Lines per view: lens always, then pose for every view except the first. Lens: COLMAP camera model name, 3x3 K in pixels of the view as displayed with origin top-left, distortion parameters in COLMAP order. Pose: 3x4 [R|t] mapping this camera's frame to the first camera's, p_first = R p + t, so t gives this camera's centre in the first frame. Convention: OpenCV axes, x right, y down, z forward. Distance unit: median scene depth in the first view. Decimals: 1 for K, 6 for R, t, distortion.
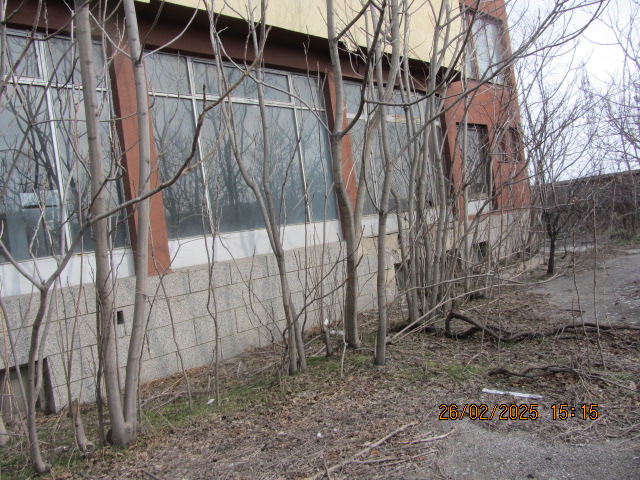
lens RADIAL K [[518.8, 0, 320.0], [0, 518.8, 240.0], [0, 0, 1]] dist [-0.000323, 0.000606]
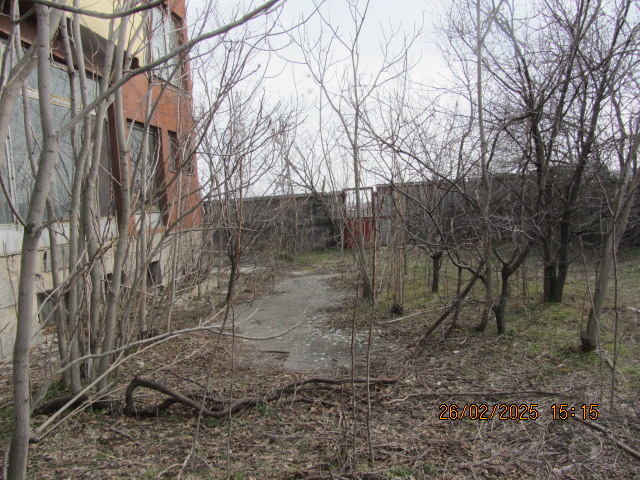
lens RADIAL K [[528.3, 0, 320.0], [0, 528.3, 240.0], [0, 0, 1]] dist [-0.033064, -0.007048]
pose [[0.801769, 0.037076, 0.596483, 0.026568], [-0.021718, 0.999222, -0.032917, -0.018535], [-0.597240, 0.013437, 0.801950, 0.255972]]
